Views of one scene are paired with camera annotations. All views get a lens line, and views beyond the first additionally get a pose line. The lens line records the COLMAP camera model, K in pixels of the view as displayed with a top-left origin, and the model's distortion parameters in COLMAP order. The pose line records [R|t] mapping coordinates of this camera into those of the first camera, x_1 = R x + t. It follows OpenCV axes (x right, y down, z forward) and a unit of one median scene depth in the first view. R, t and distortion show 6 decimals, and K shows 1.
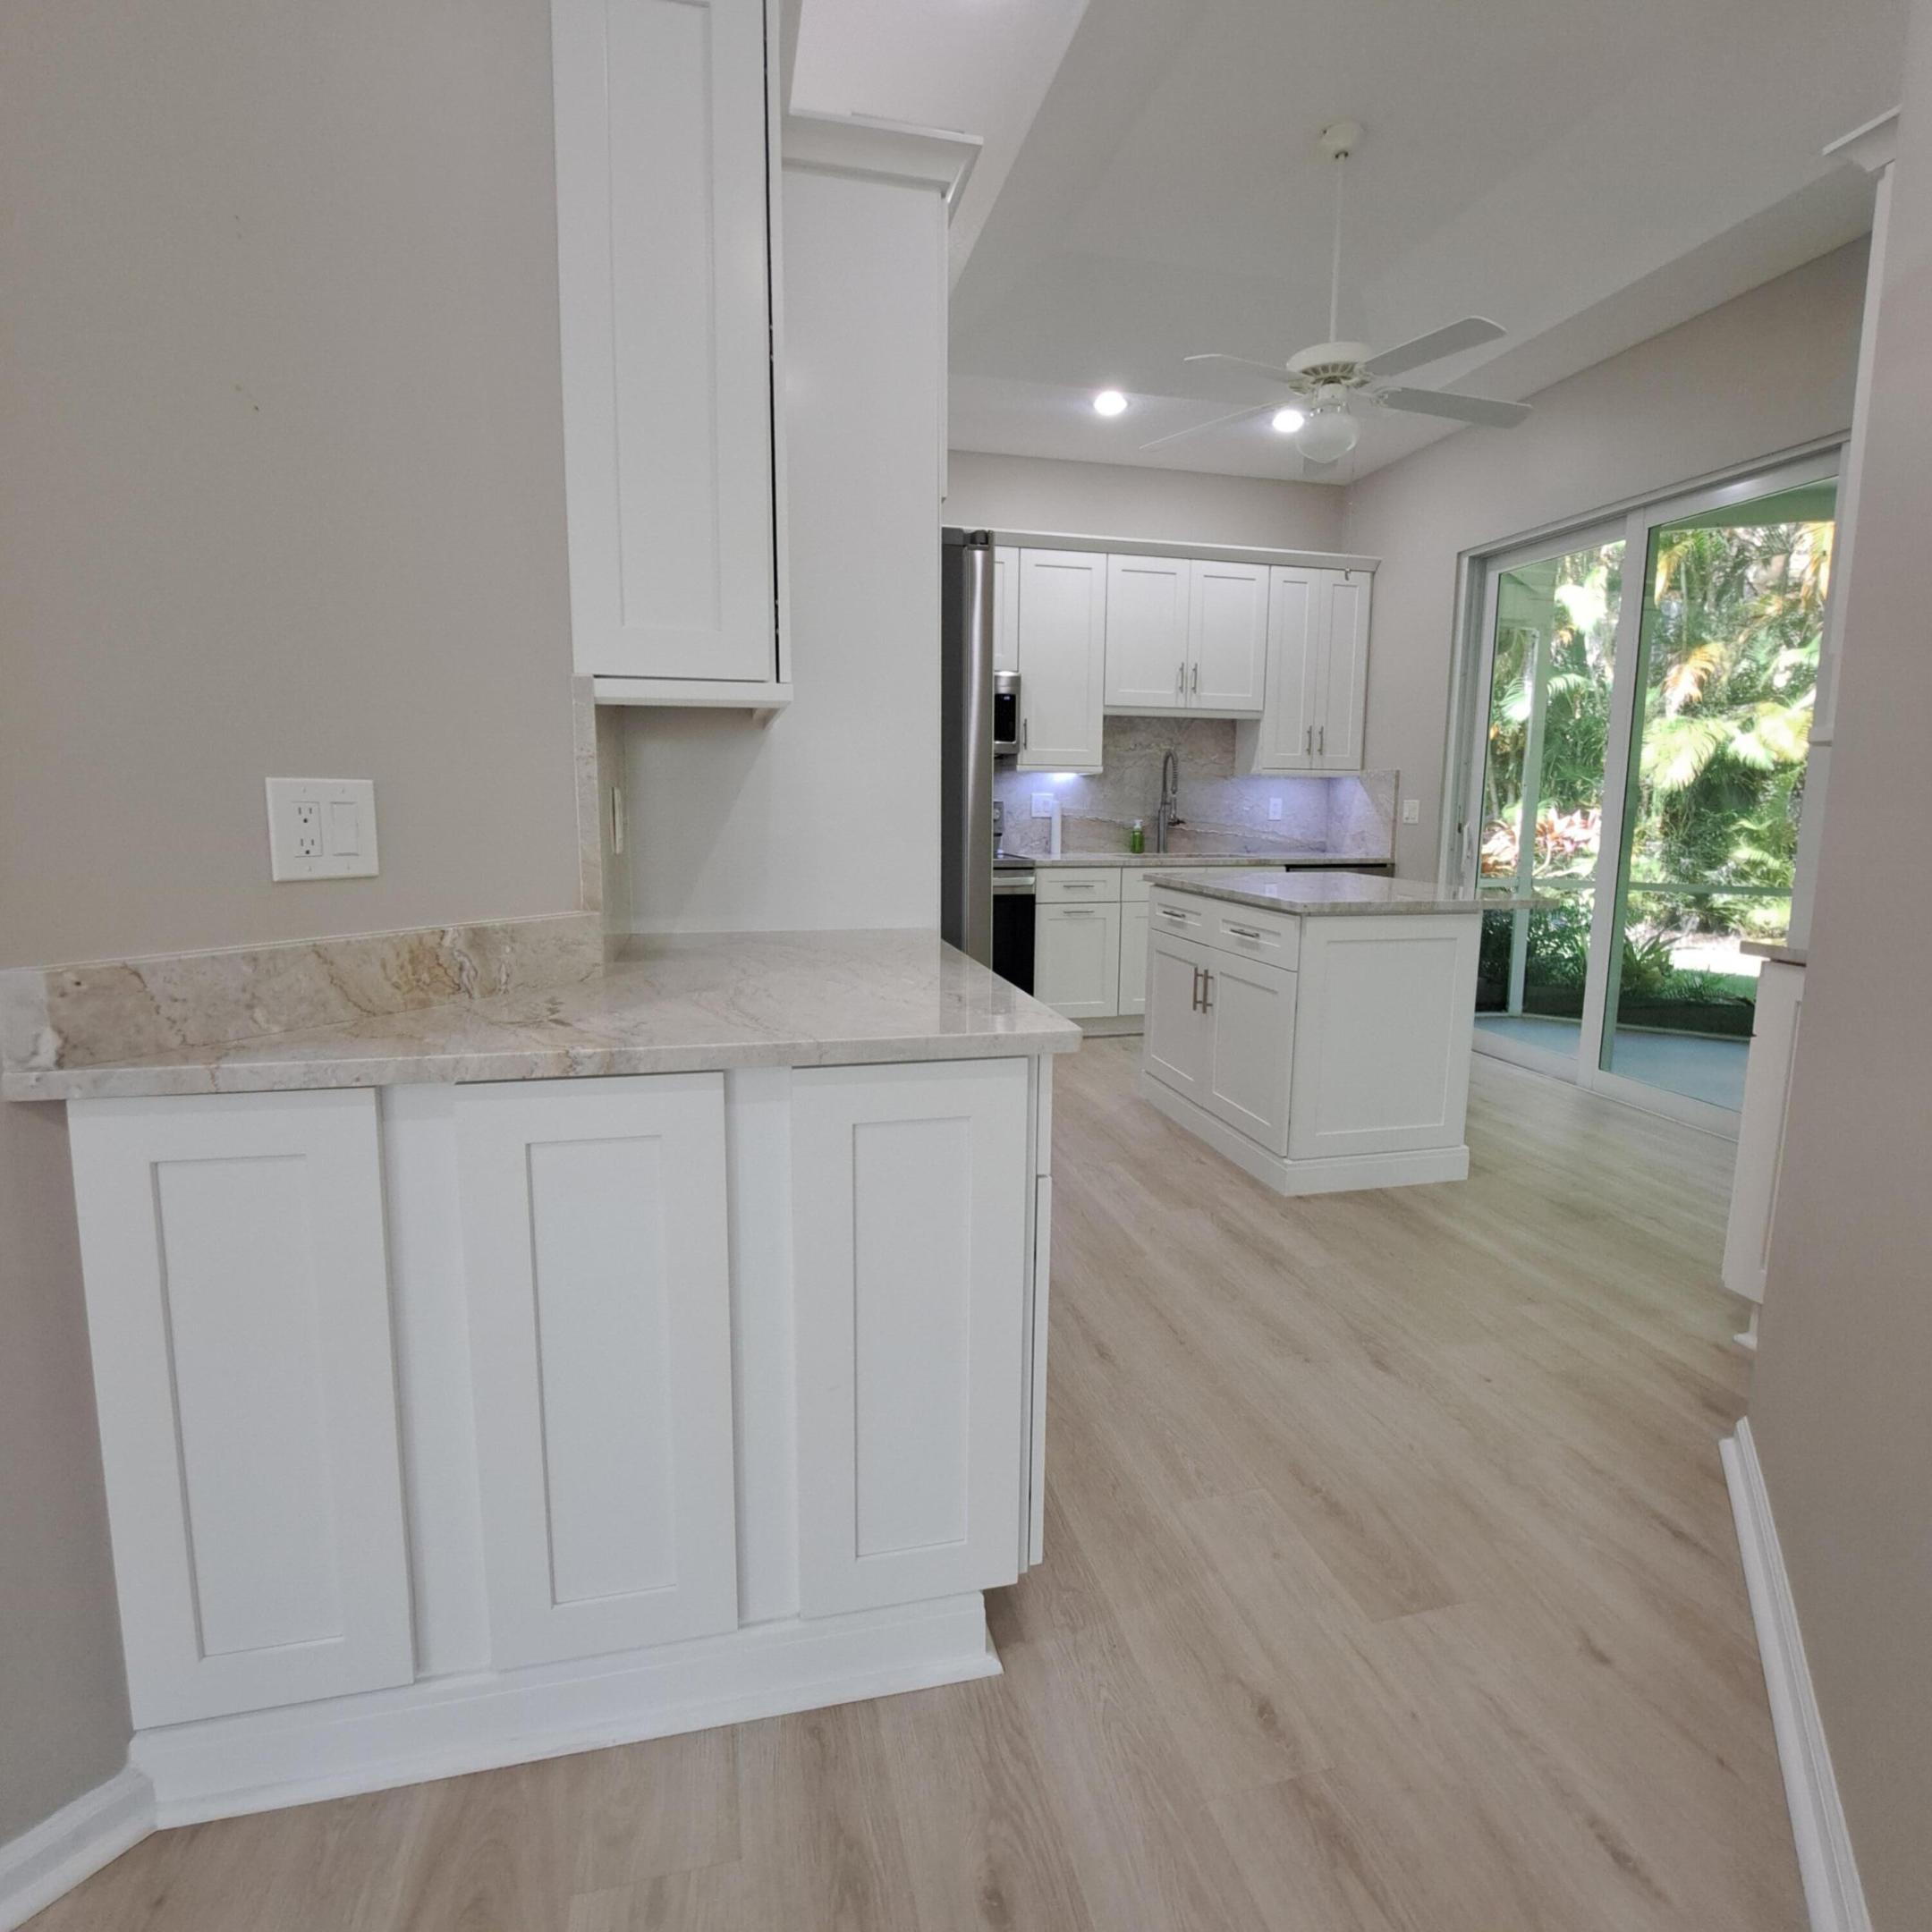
lens RADIAL K [[1027.5, 0, 960.5], [0, 1027.5, 938.4], [0, 0, 1]] dist [-0.011510, -0.004935]
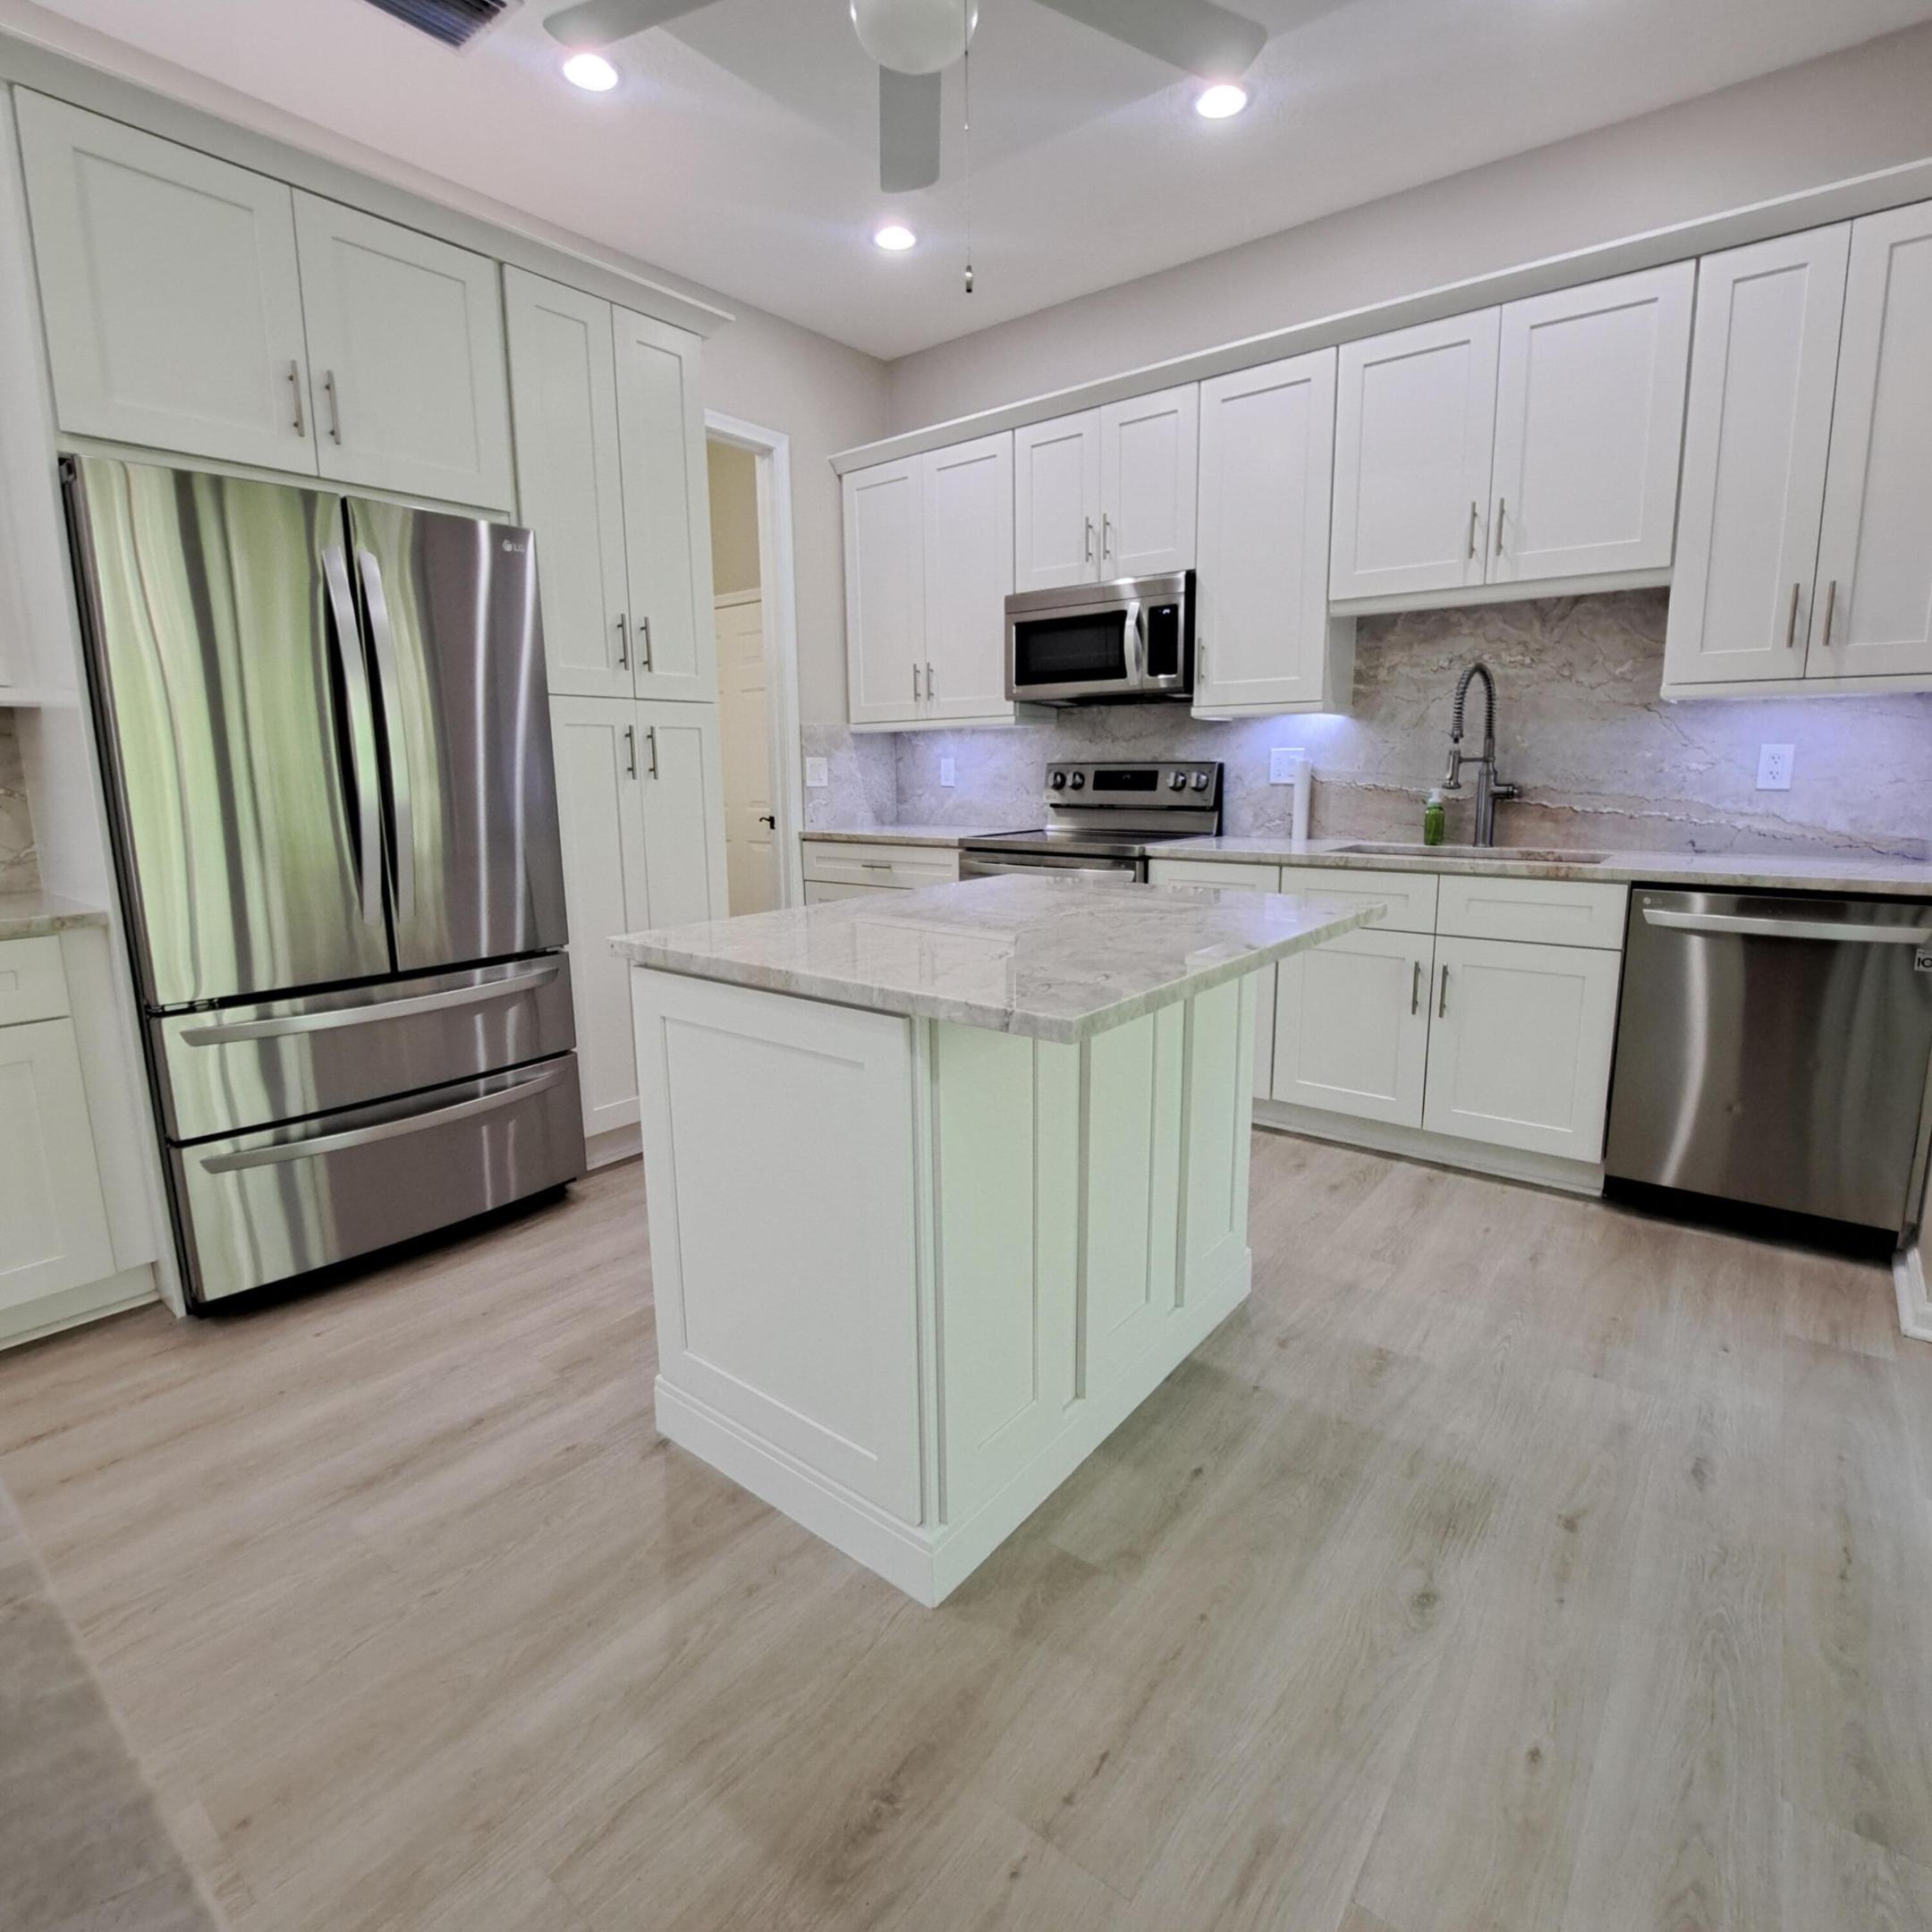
lens RADIAL K [[1027.5, 0, 964.4], [0, 1027.5, 935.2], [0, 0, 1]] dist [-0.011510, -0.004935]
pose [[0.616844, 0.114465, -0.778717, 0.474427], [-0.090410, 0.993124, 0.074364, -0.050806], [0.781875, 0.024533, 0.622952, 0.424668]]
